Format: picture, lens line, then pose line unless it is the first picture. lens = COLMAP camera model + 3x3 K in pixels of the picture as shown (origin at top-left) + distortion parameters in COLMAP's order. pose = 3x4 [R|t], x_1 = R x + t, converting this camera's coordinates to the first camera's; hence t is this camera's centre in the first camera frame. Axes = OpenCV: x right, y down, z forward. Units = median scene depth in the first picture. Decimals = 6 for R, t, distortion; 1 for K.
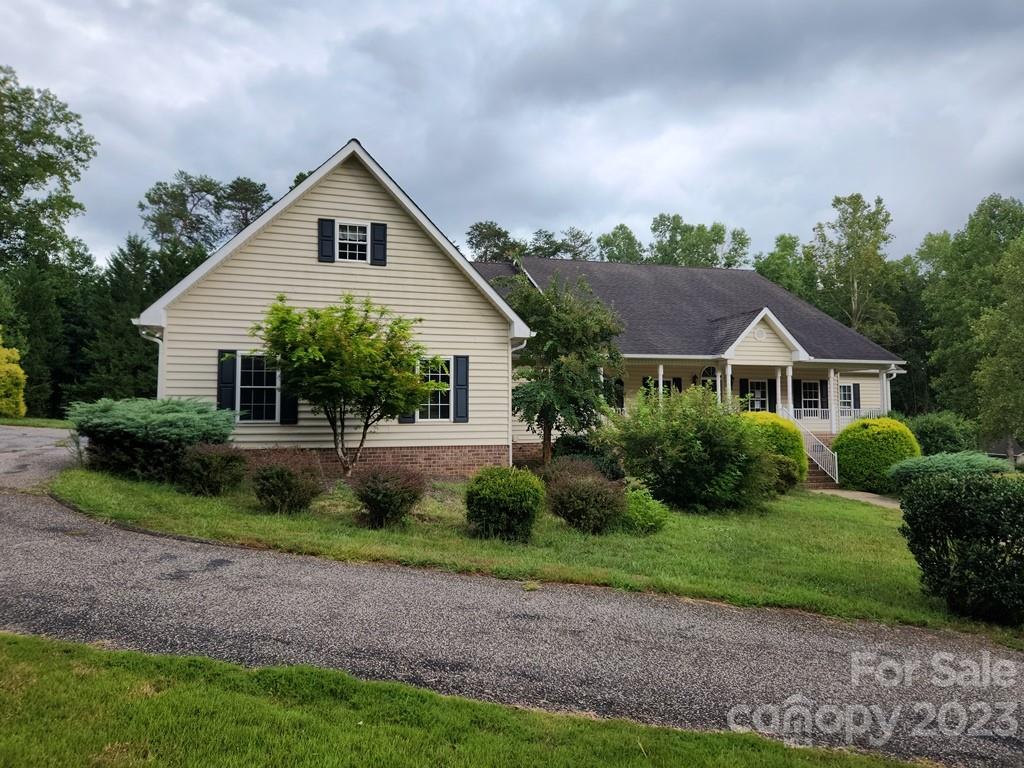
lens RADIAL K [[695.7, 0, 511.9], [0, 695.7, 348.0], [0, 0, 1]] dist [0.053365, -0.074154]
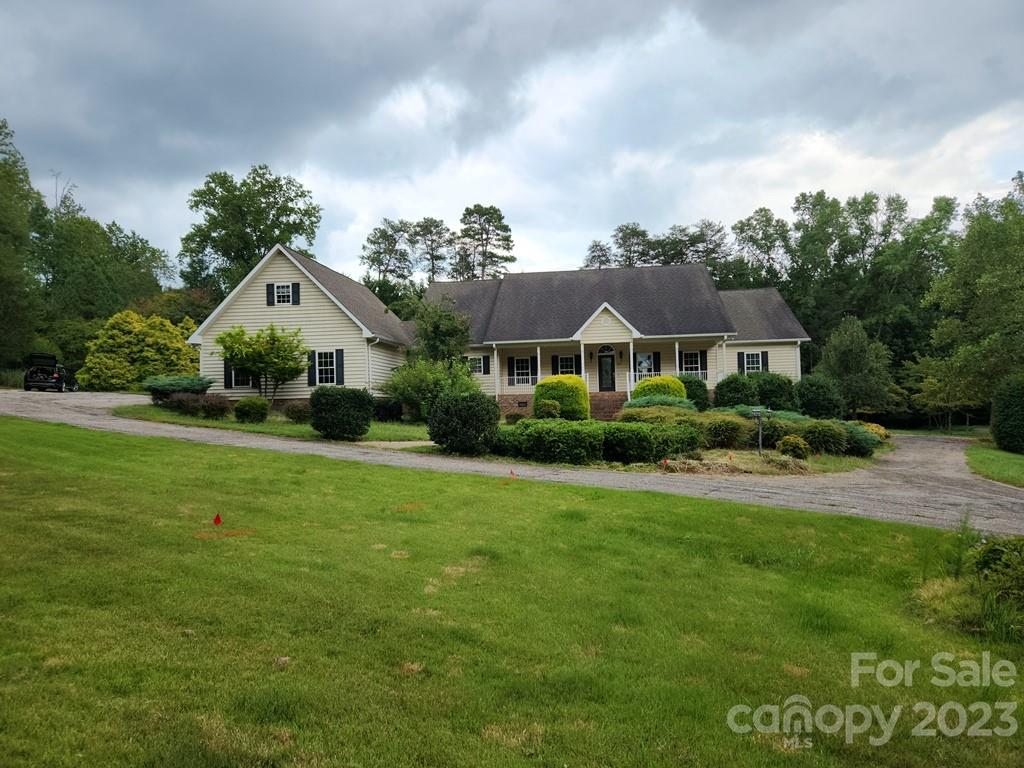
lens RADIAL K [[679.7, 0, 512.0], [0, 679.7, 384.0], [0, 0, 1]] dist [0.059389, -0.055066]
pose [[0.915178, -0.033026, -0.401695, 0.559057], [0.059652, 0.996760, 0.053954, 0.016851], [0.398611, -0.073339, 0.914183, -0.255827]]
